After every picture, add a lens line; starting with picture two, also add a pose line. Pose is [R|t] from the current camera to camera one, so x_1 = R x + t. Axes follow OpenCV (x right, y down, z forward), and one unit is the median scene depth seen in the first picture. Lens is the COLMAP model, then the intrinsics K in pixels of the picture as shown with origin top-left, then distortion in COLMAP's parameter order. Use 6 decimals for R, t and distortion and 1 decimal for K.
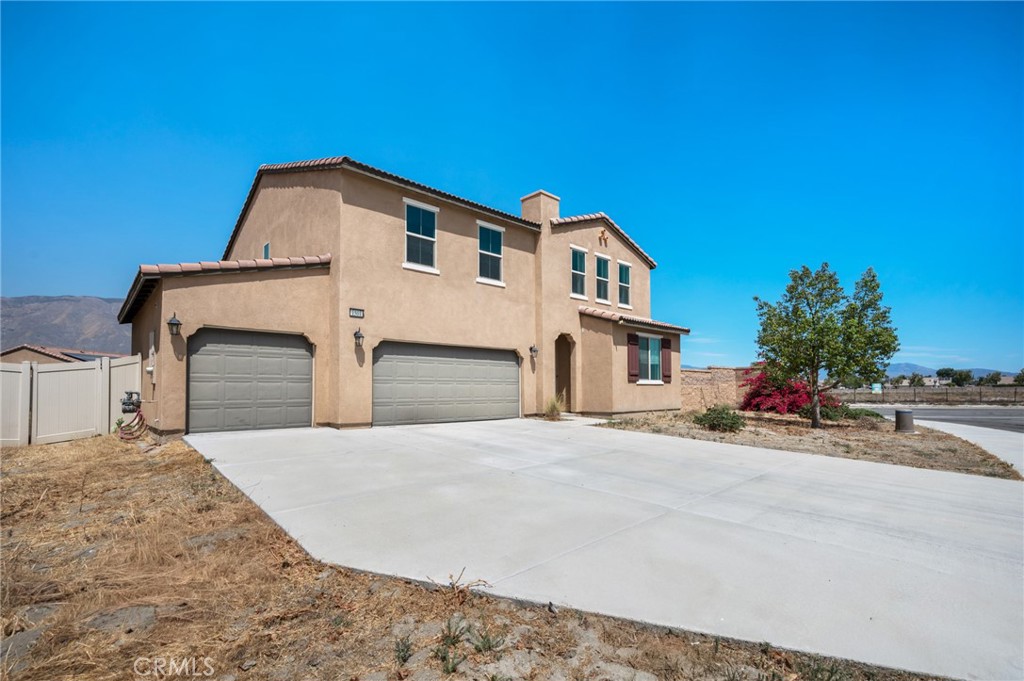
lens RADIAL K [[466.7, 0, 519.3], [0, 466.7, 381.5], [0, 0, 1]] dist [0.000460, -0.000056]
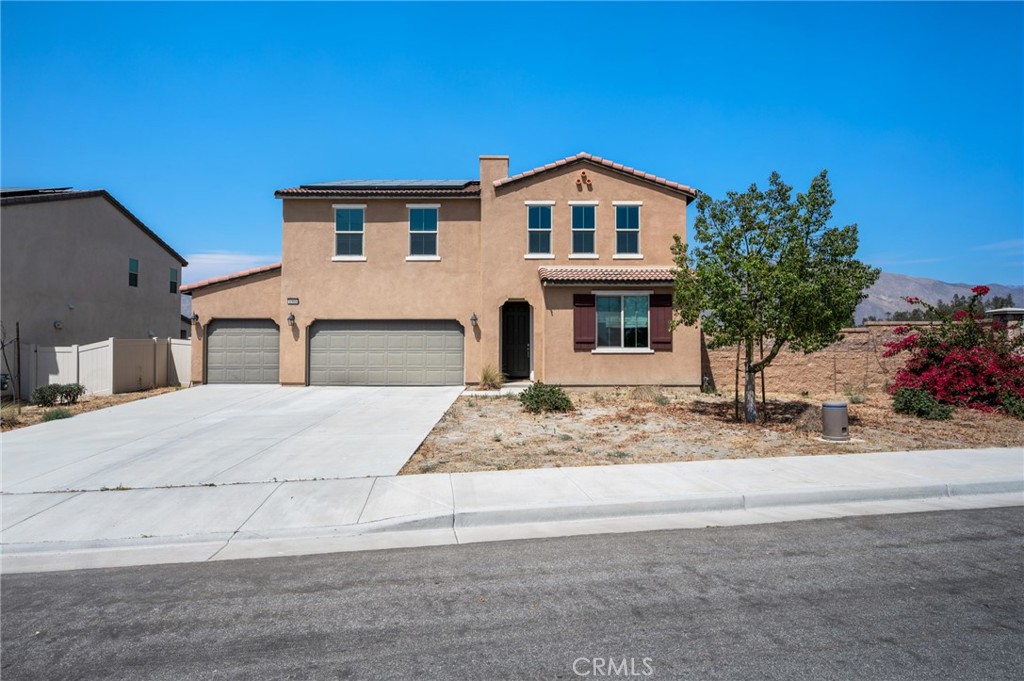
lens RADIAL K [[569.9, 0, 511.3], [0, 569.9, 340.3], [0, 0, 1]] dist [-0.007137, -0.000336]
pose [[0.734791, -0.006795, -0.678260, 0.935658], [0.009534, 0.999955, 0.000311, -0.021168], [0.678227, -0.006695, 0.734822, 0.163236]]
